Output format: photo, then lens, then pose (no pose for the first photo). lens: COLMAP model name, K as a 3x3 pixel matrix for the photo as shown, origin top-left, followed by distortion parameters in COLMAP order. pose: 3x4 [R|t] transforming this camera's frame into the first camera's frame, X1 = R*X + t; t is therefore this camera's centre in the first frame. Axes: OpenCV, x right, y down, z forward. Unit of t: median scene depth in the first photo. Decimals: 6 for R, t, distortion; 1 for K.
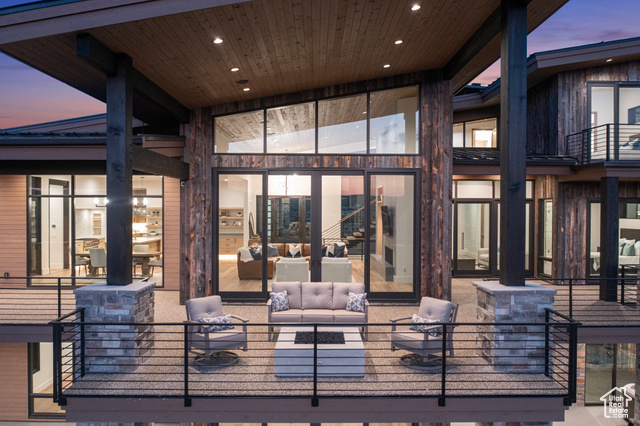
lens RADIAL K [[505.3, 0, 320.1], [0, 505.3, 214.2], [0, 0, 1]] dist [-0.024812, 0.000949]
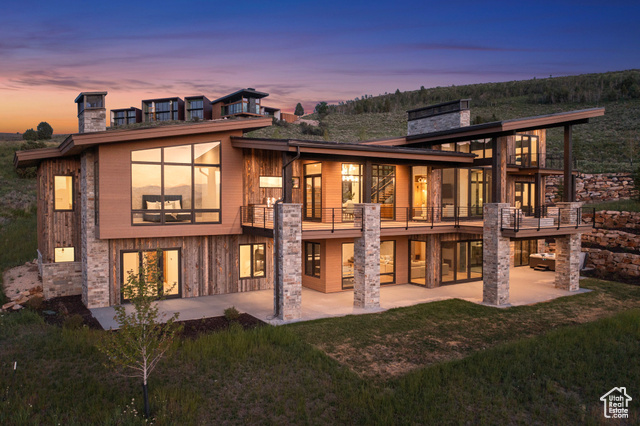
lens RADIAL K [[505.3, 0, 315.6], [0, 505.3, 213.8], [0, 0, 1]] dist [-0.024812, 0.000949]
pose [[0.850667, -0.017657, 0.525408, -1.960158], [0.011352, 0.999820, 0.015221, 0.095746], [-0.525582, -0.006983, 0.850714, -0.704947]]
